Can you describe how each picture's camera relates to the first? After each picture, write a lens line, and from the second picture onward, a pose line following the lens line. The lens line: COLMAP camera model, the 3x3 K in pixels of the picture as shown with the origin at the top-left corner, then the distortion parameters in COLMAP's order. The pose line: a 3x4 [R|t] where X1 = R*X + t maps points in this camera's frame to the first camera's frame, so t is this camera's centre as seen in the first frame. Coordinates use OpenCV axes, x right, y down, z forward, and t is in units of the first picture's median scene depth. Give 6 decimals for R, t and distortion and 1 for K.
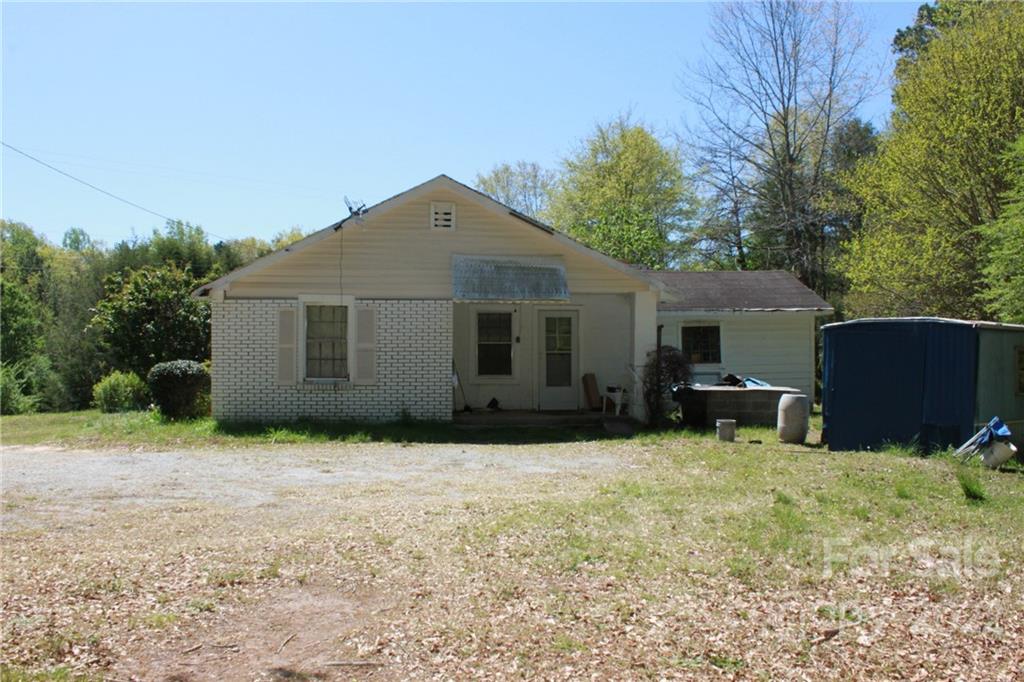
lens RADIAL K [[862.8, 0, 504.6], [0, 862.8, 343.2], [0, 0, 1]] dist [-0.166872, 0.149088]
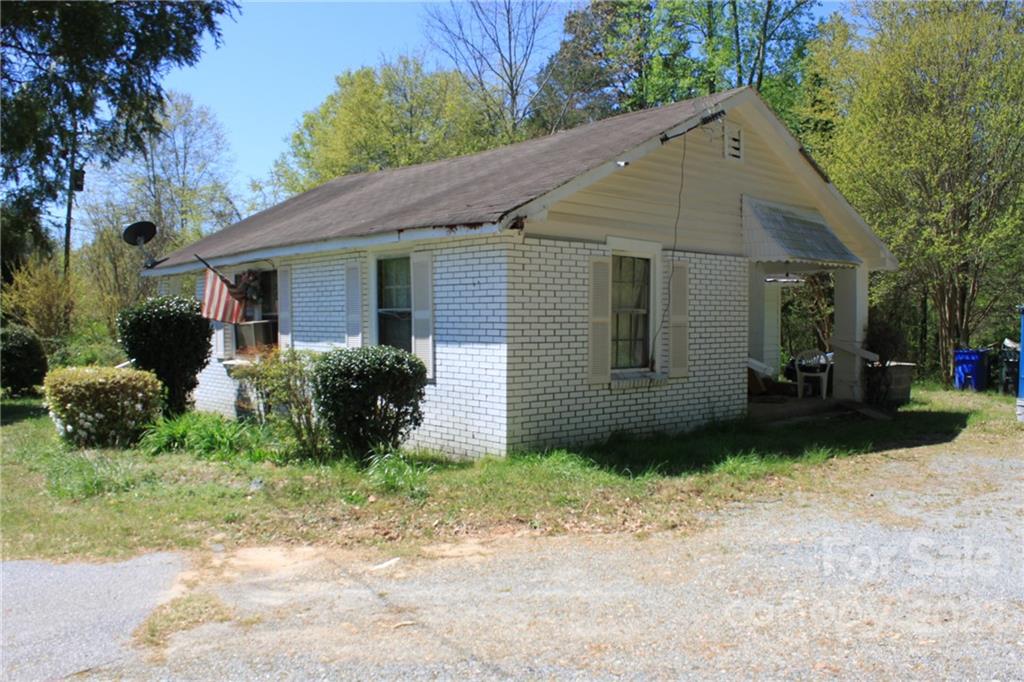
lens RADIAL K [[862.8, 0, 507.9], [0, 862.8, 341.1], [0, 0, 1]] dist [-0.166872, 0.149088]
pose [[0.813862, -0.014996, 0.580864, -0.658415], [-0.006769, 0.999354, 0.035285, -0.002302], [-0.581019, -0.032649, 0.813235, 0.522309]]
